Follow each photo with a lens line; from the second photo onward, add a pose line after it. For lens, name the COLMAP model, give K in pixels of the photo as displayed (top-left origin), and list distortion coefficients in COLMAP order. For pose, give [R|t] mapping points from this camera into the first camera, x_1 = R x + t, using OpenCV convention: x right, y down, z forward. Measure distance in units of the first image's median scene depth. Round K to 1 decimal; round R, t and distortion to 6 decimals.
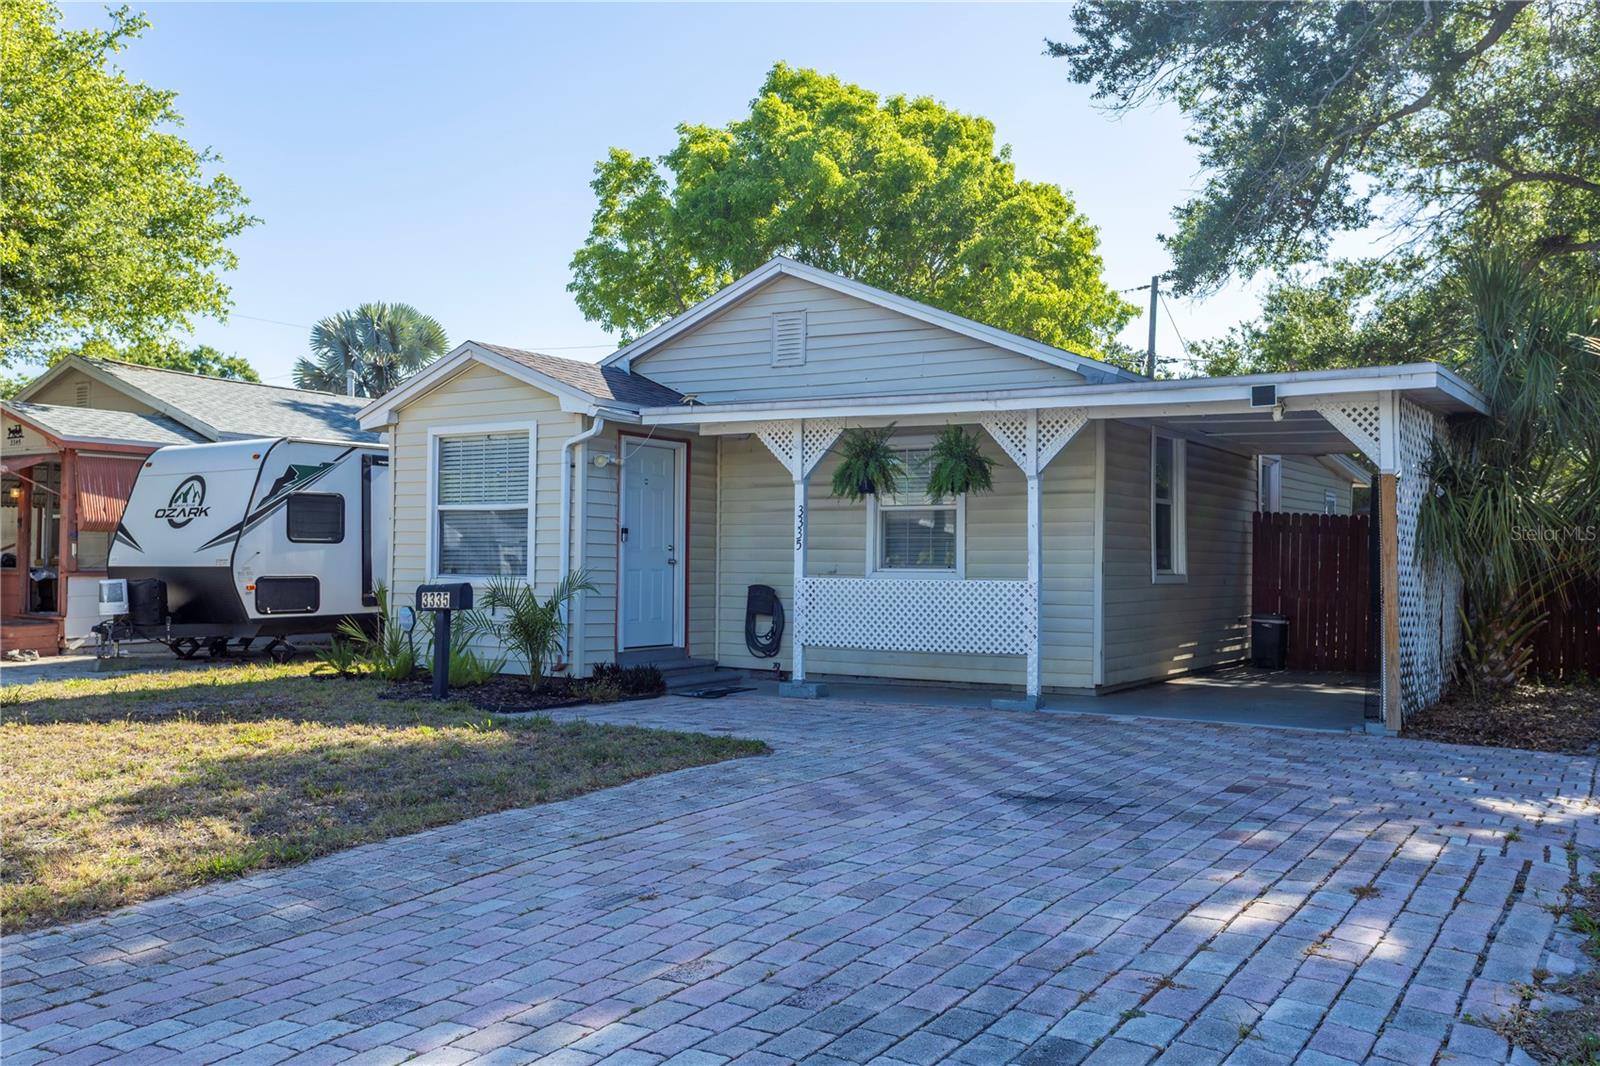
lens RADIAL K [[1433.7, 0, 800.0], [0, 1433.7, 533.0], [0, 0, 1]] dist [0.000209, 0.000782]
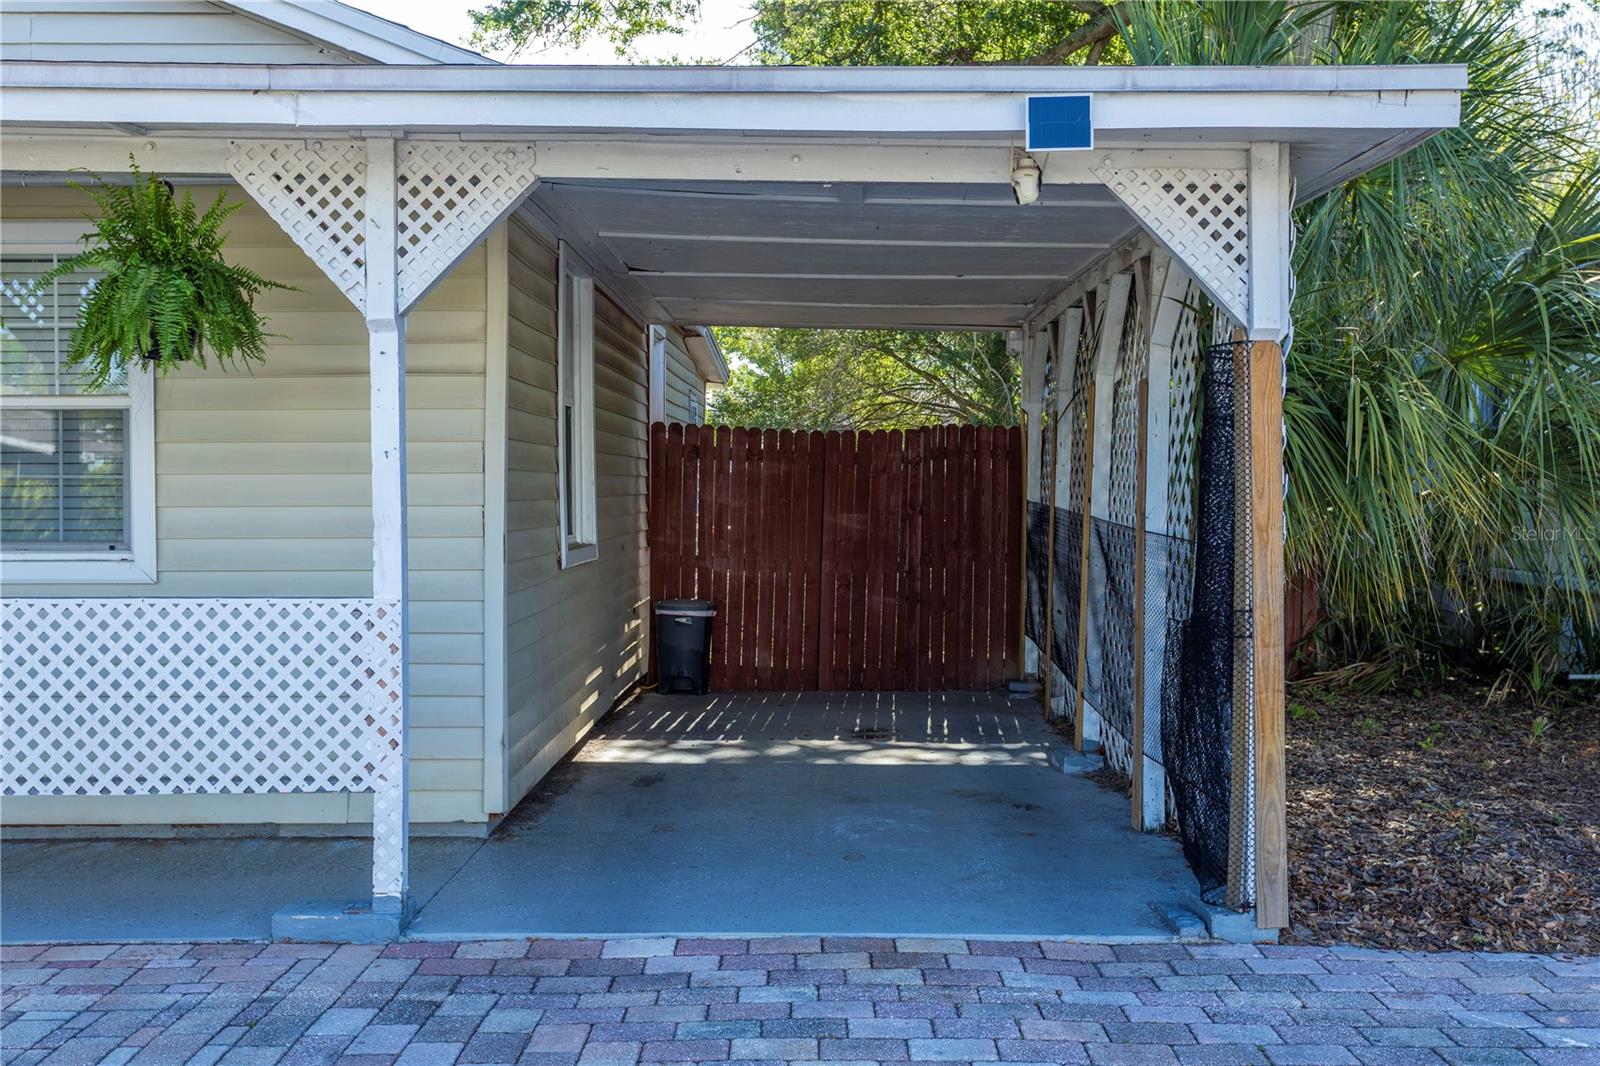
lens RADIAL K [[1618.5, 0, 800.0], [0, 1618.5, 533.0], [0, 0, 1]] dist [0.020496, 0.011867]
pose [[0.847029, -0.022770, 0.531058, 0.027096], [-0.006201, 0.998591, 0.052706, -0.007297], [-0.531510, -0.047937, 0.845695, 0.576855]]
